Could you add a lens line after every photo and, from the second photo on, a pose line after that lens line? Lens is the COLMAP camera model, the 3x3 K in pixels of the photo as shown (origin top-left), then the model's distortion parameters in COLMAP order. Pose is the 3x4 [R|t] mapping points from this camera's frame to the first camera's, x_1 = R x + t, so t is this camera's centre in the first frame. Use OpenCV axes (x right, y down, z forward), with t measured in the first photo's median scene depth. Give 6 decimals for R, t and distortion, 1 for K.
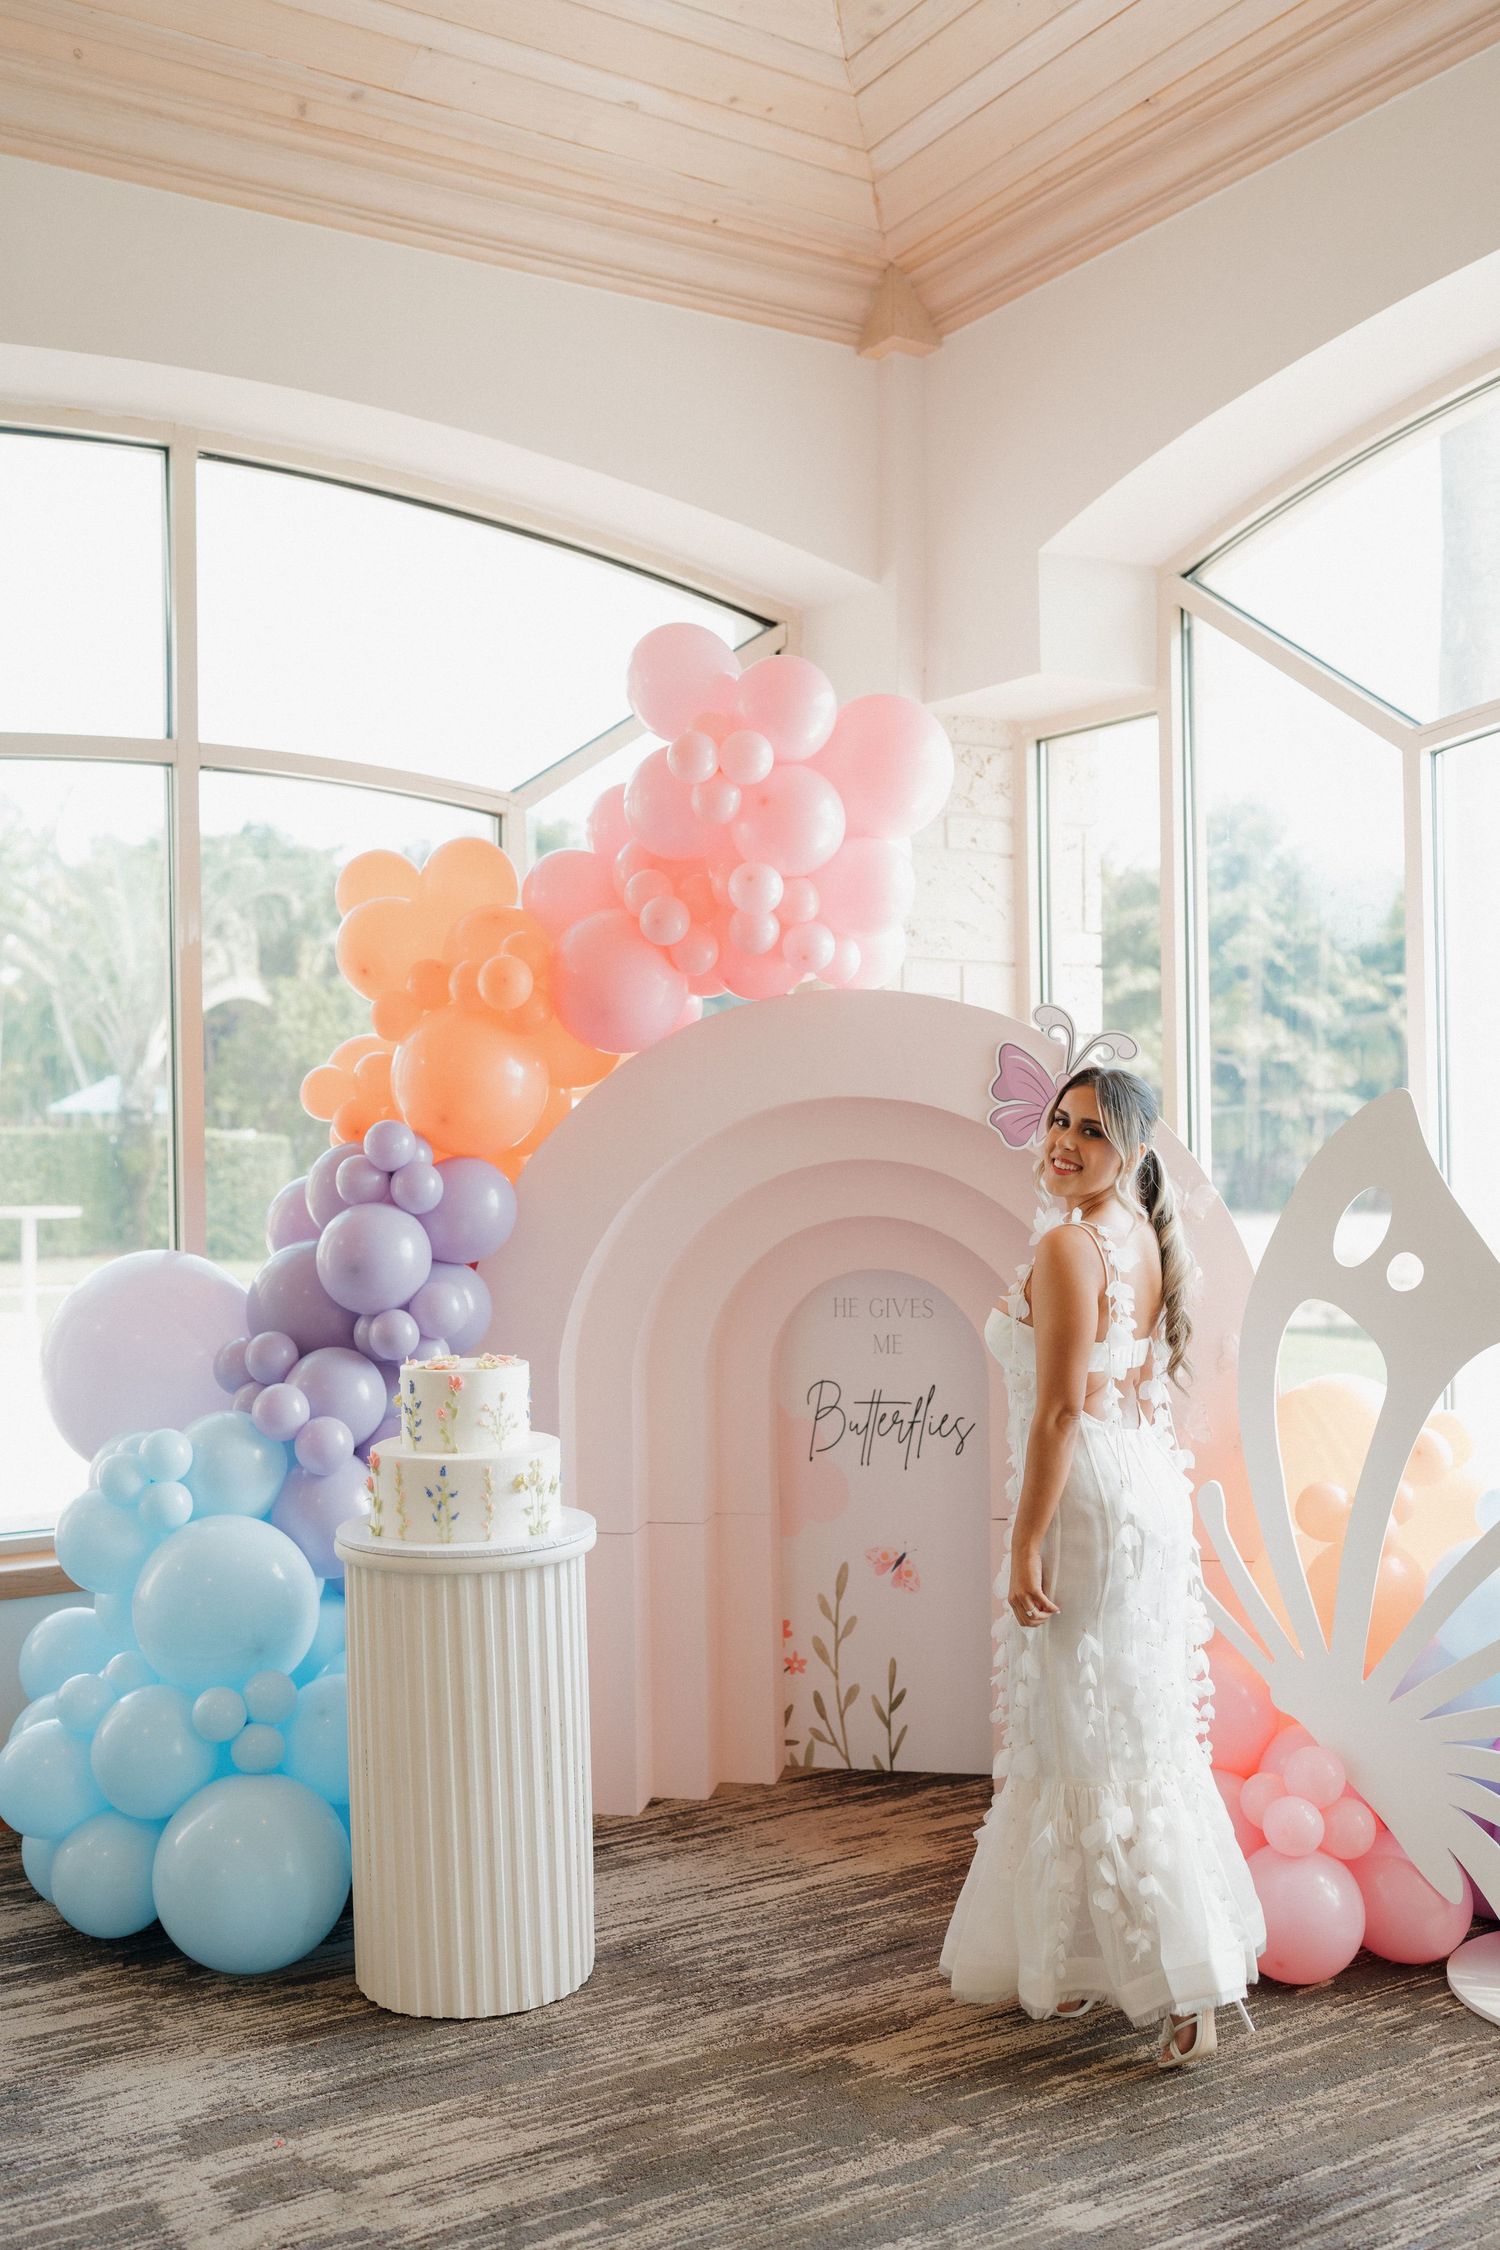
lens RADIAL K [[2211.3, 0, 754.6], [0, 2211.3, 1126.3], [0, 0, 1]] dist [0.004720, 0.000000]
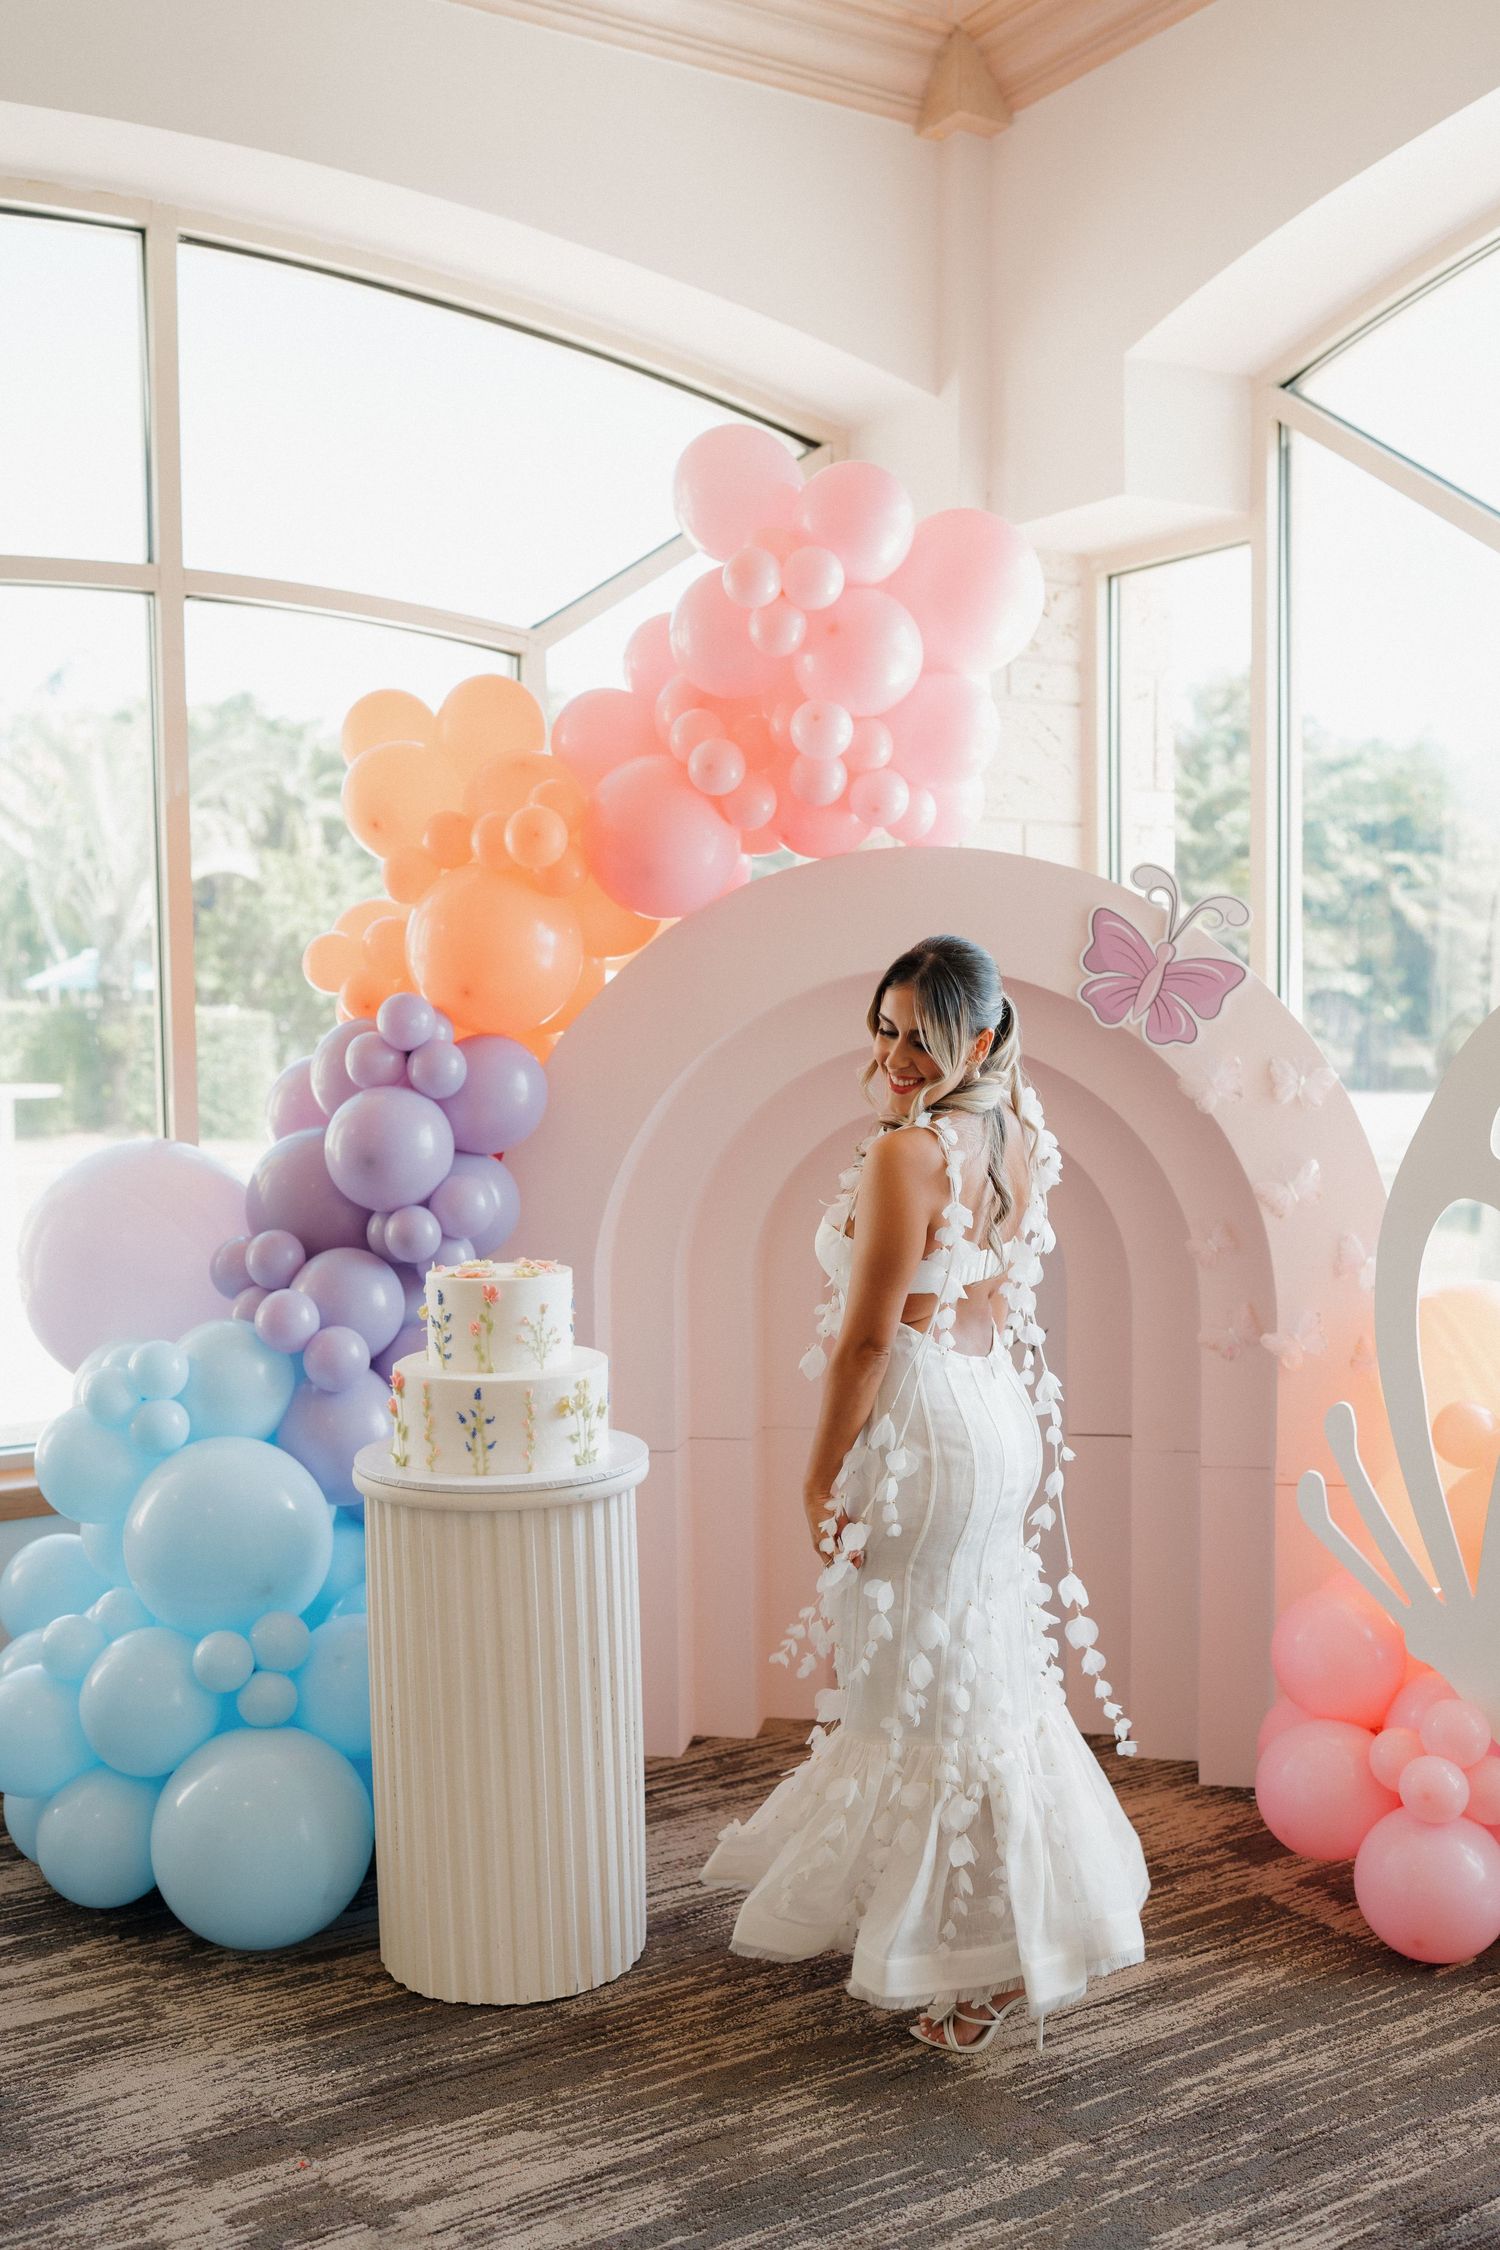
lens RADIAL K [[2211.3, 0, 746.1], [0, 2211.3, 1129.0], [0, 0, 1]] dist [0.004720, 0.000000]
pose [[0.999985, 0.001684, 0.005130, -0.033497], [-0.001969, 0.998426, 0.056056, 0.001648], [-0.005028, -0.056066, 0.998414, 0.111908]]
